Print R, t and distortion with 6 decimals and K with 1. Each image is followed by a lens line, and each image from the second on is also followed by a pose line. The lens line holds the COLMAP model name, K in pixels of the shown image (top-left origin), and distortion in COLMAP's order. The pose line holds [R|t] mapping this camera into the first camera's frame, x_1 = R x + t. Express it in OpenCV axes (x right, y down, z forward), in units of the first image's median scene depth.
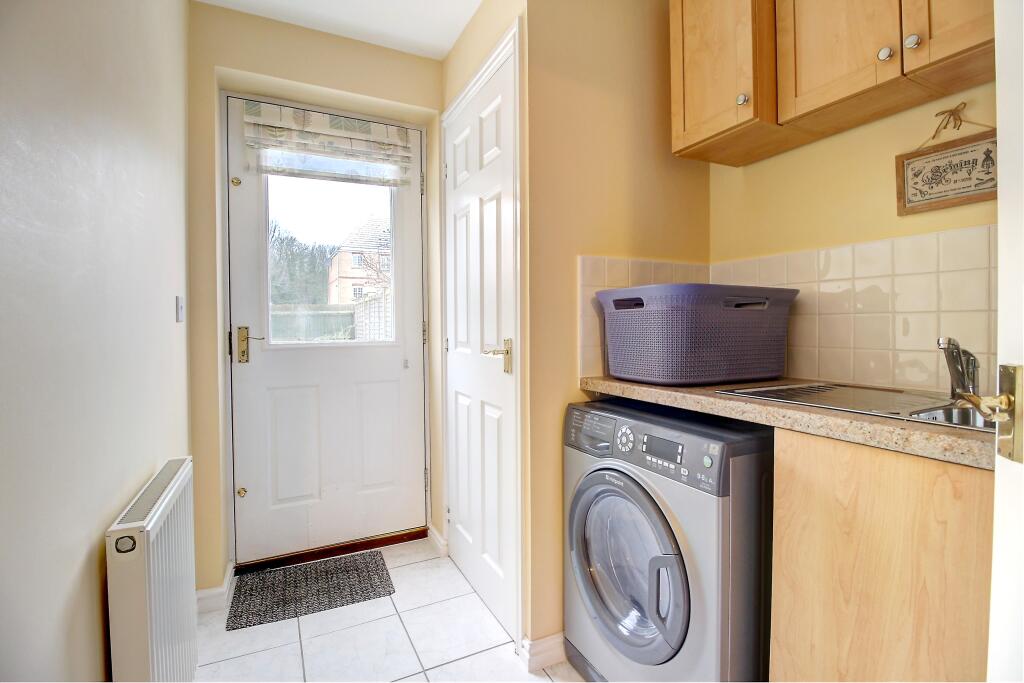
lens RADIAL K [[479.3, 0, 511.0], [0, 479.3, 336.5], [0, 0, 1]] dist [0.000897, 0.000134]
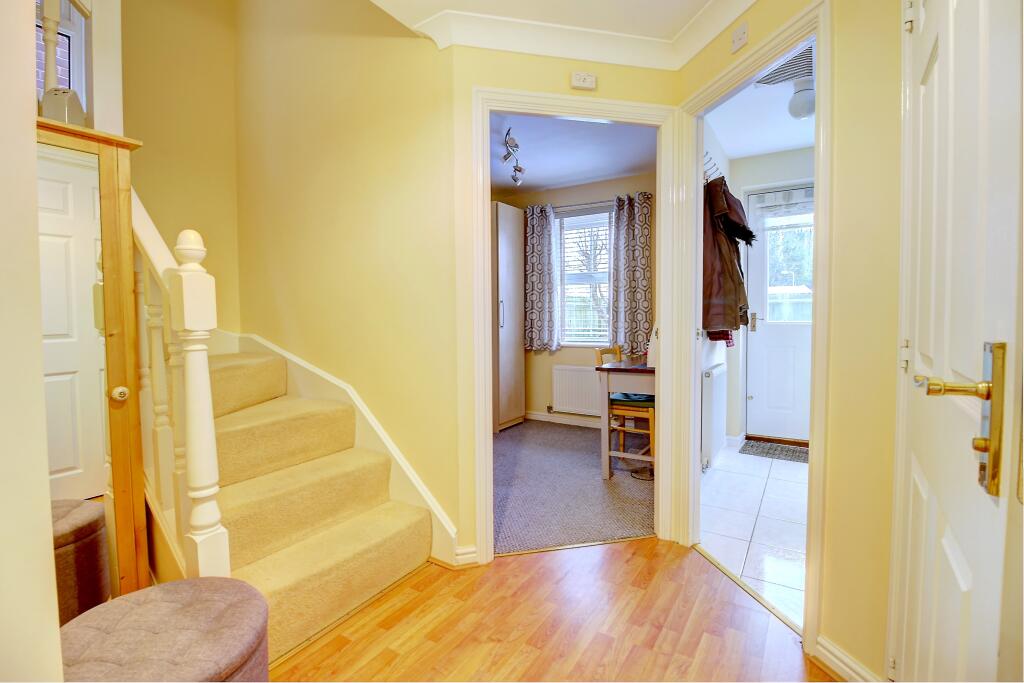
lens RADIAL K [[479.3, 0, 511.3], [0, 479.3, 339.2], [0, 0, 1]] dist [0.000897, 0.000134]
pose [[0.523102, 0.035630, -0.851525, 0.582059], [-0.011081, 0.999326, 0.035007, 0.027990], [0.852198, -0.008877, 0.523144, -0.843380]]
